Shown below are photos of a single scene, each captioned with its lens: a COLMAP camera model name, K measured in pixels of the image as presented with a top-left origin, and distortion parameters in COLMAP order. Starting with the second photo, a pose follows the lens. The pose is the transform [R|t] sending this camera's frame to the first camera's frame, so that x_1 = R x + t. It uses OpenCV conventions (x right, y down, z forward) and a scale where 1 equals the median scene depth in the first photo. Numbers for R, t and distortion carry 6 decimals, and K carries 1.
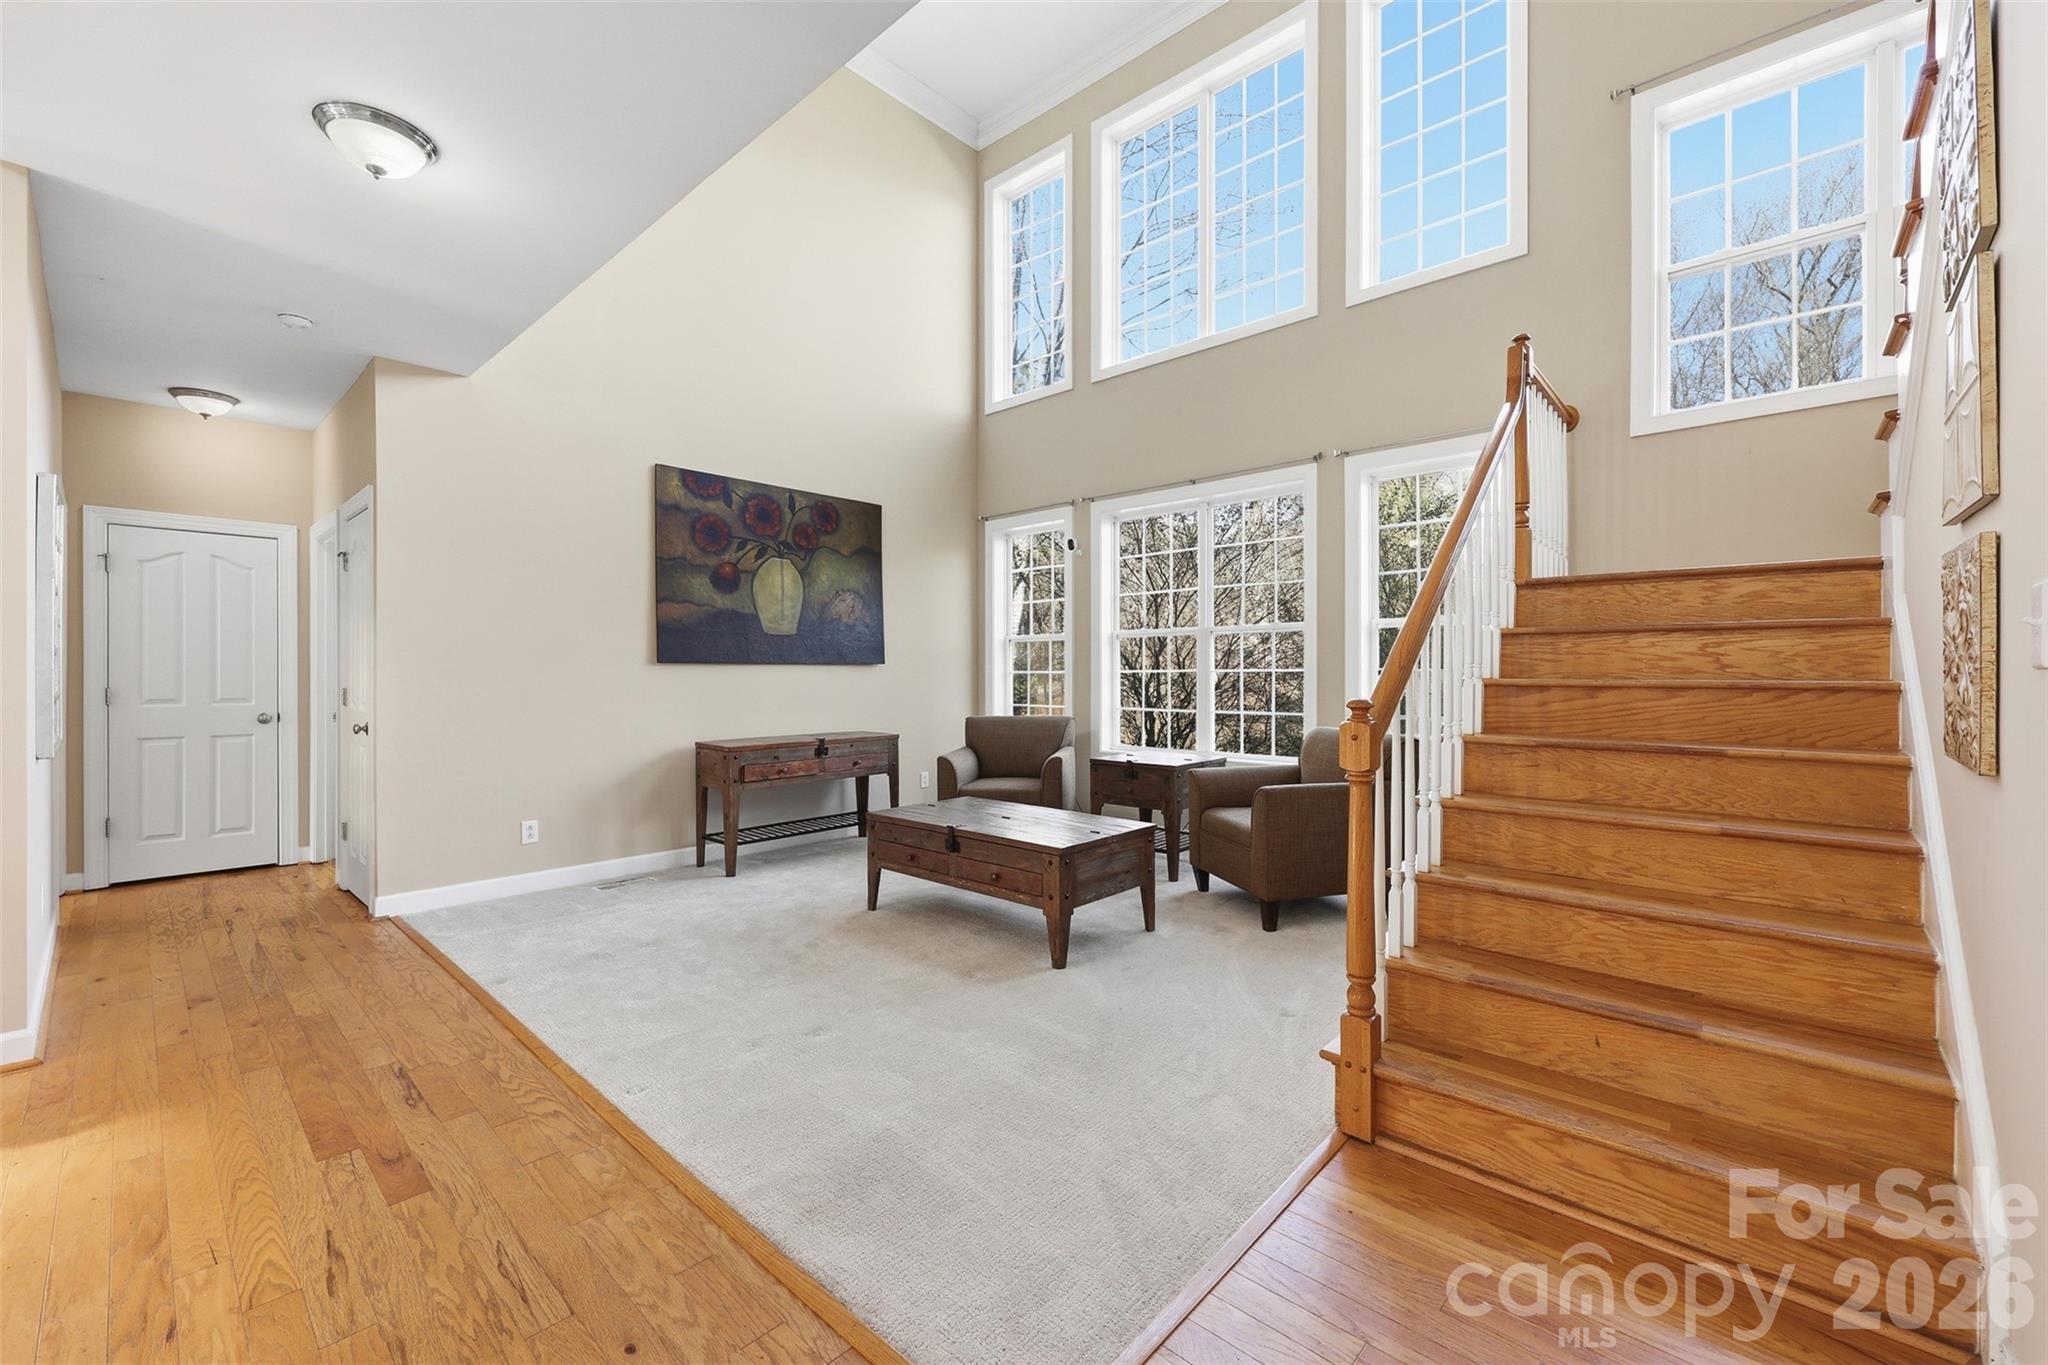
lens RADIAL K [[832.1, 0, 1038.1], [0, 832.1, 683.2], [0, 0, 1]] dist [-0.002592, 0.000556]
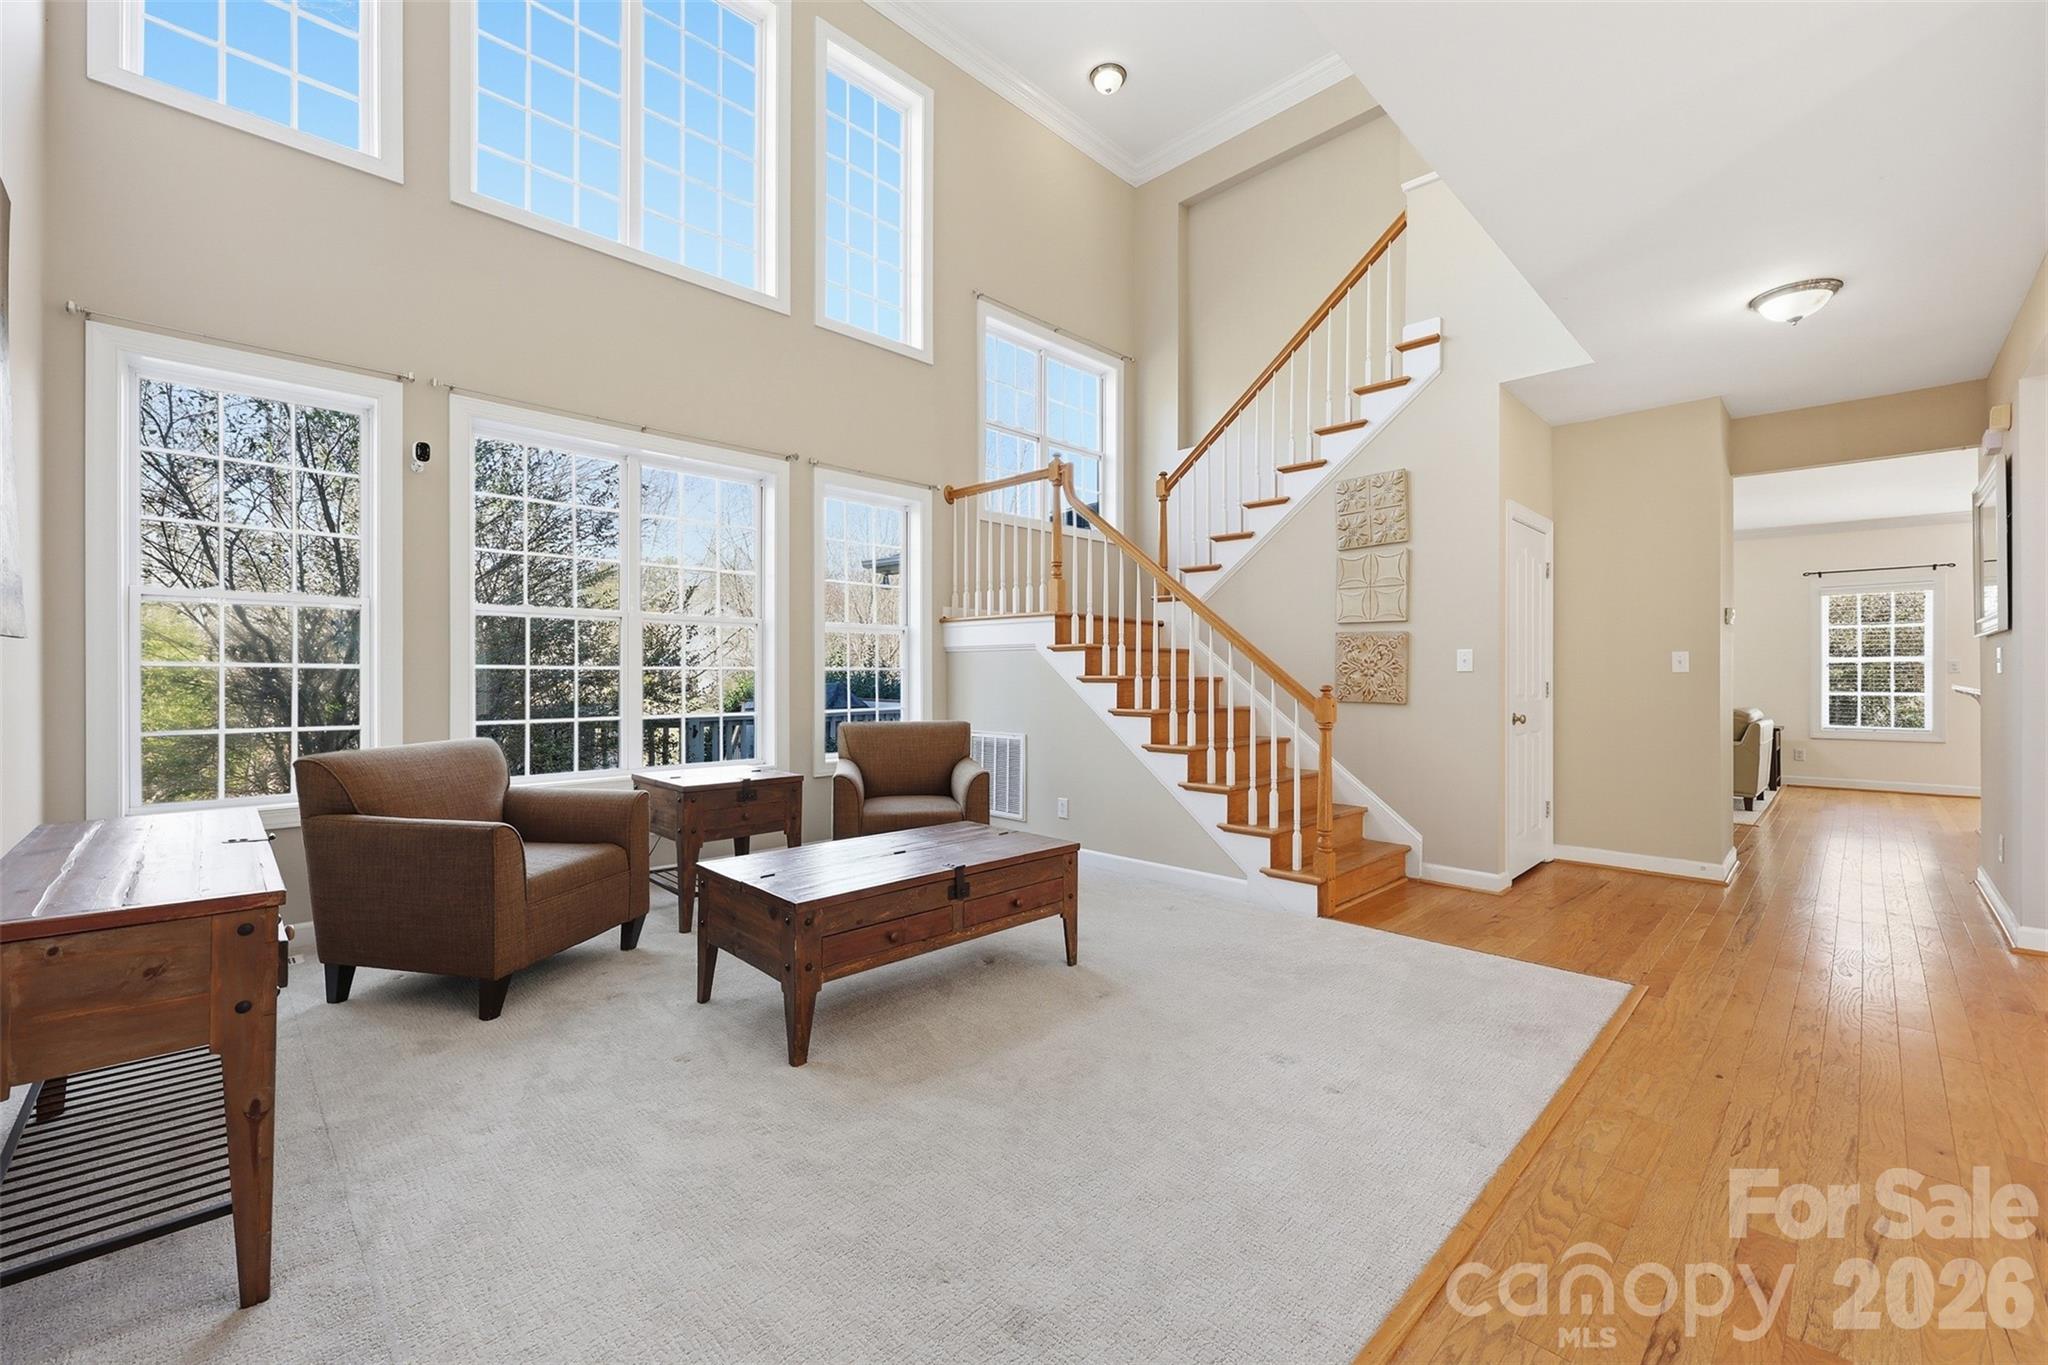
lens RADIAL K [[832.1, 0, 1023.0], [0, 832.1, 672.0], [0, 0, 1]] dist [-0.002592, 0.000556]
pose [[0.069669, 0.006240, 0.997551, -0.660952], [-0.000009, 0.999980, -0.006254, -0.006043], [-0.997570, 0.000427, 0.069668, 0.663780]]
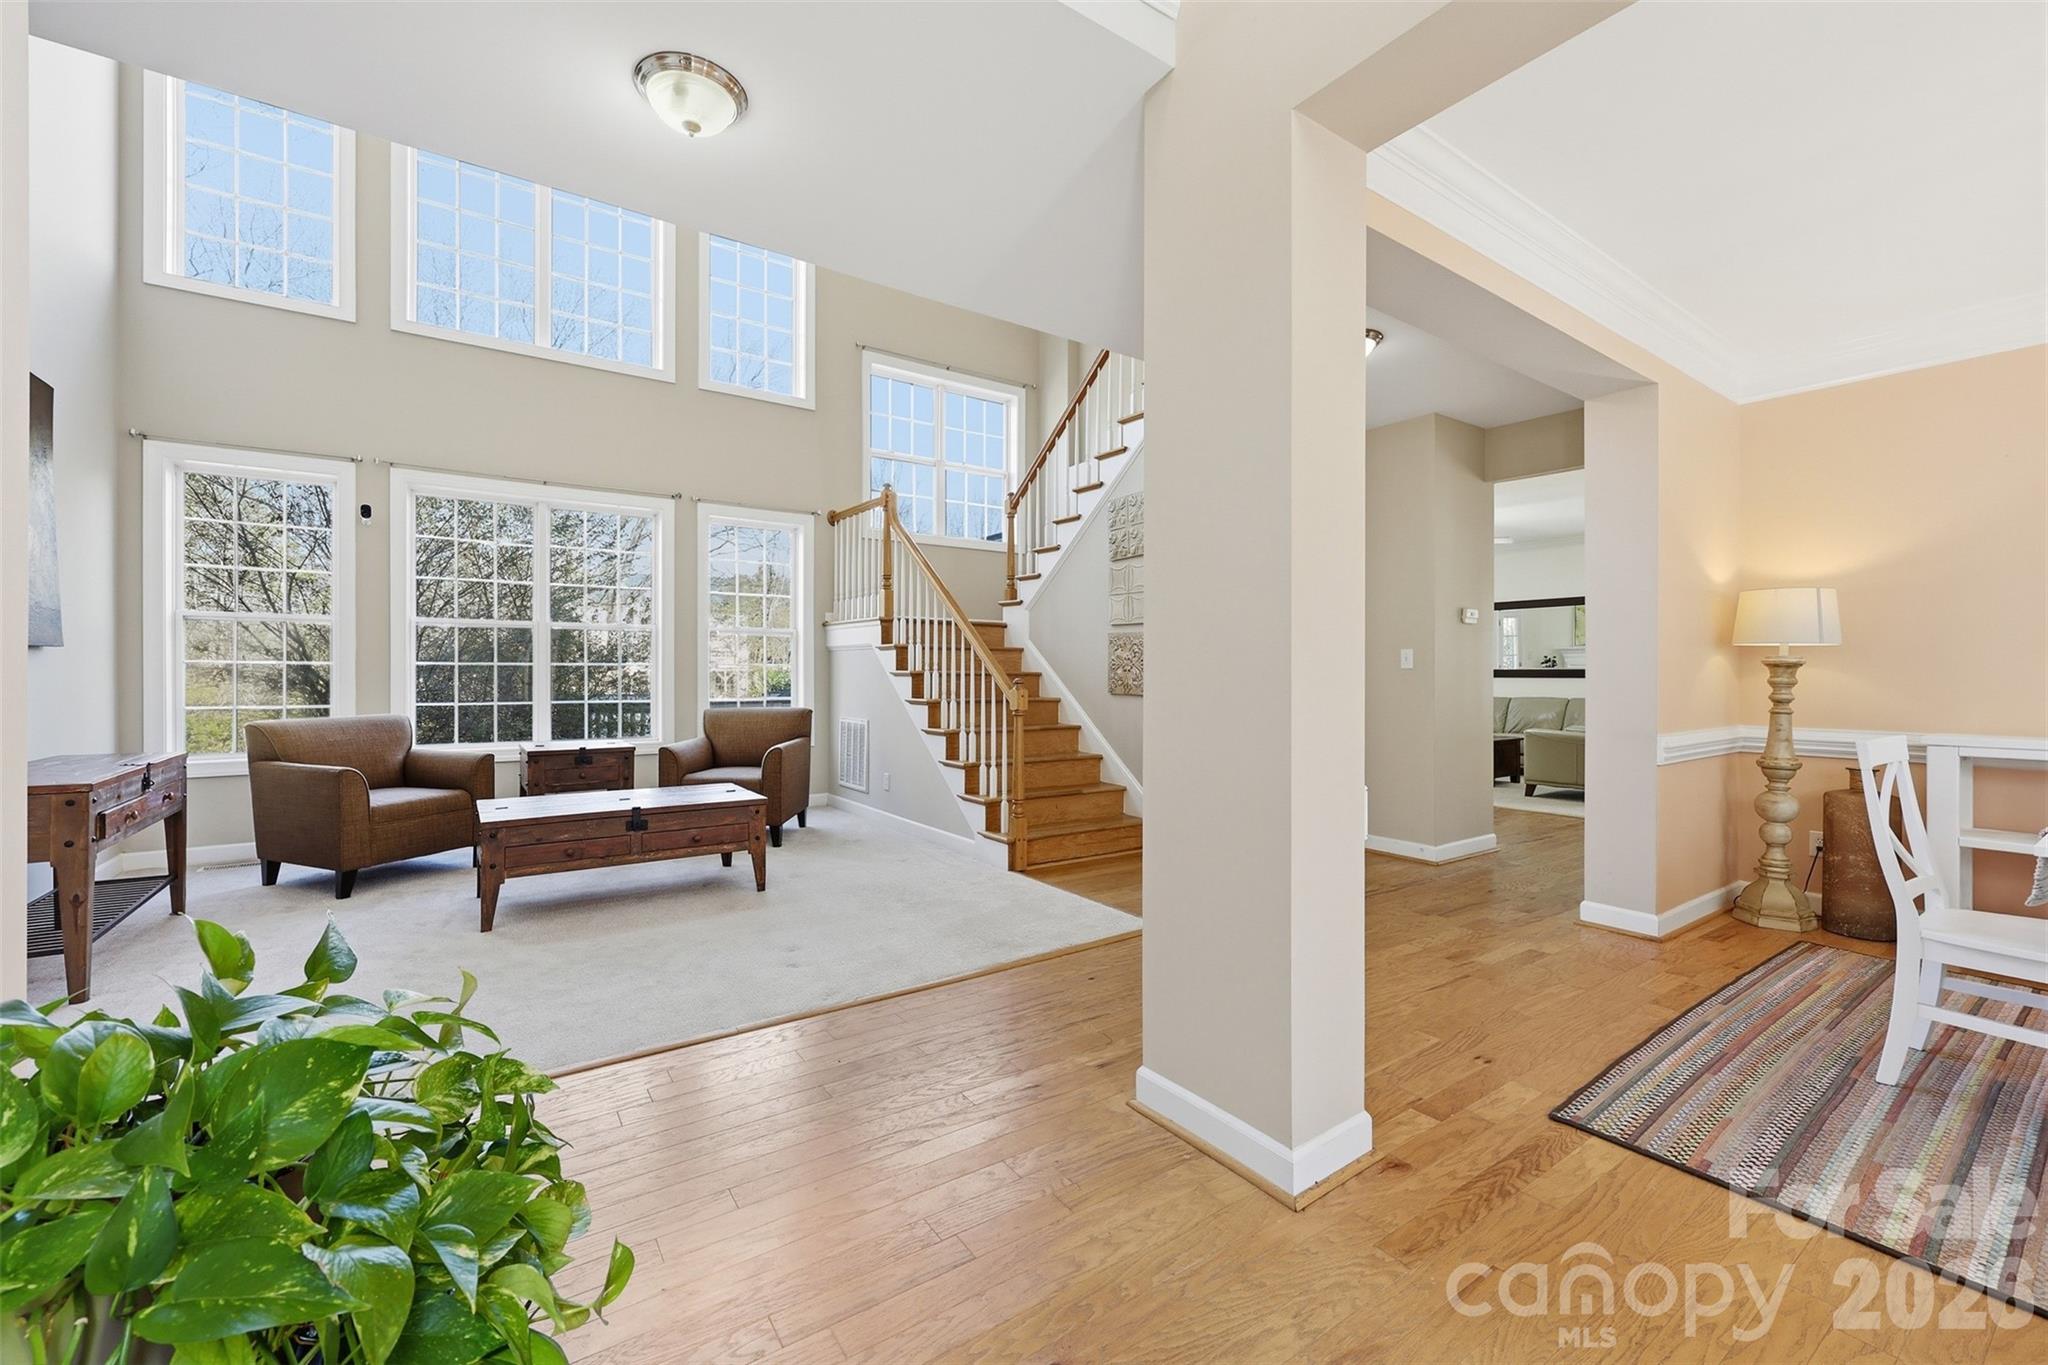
lens RADIAL K [[832.1, 0, 1024.3], [0, 832.1, 667.0], [0, 0, 1]] dist [-0.002592, 0.000556]
pose [[0.241865, 0.006668, 0.970287, -0.776731], [-0.001854, 0.999978, -0.006409, -0.005409], [-0.970308, -0.000249, 0.241872, 0.182602]]
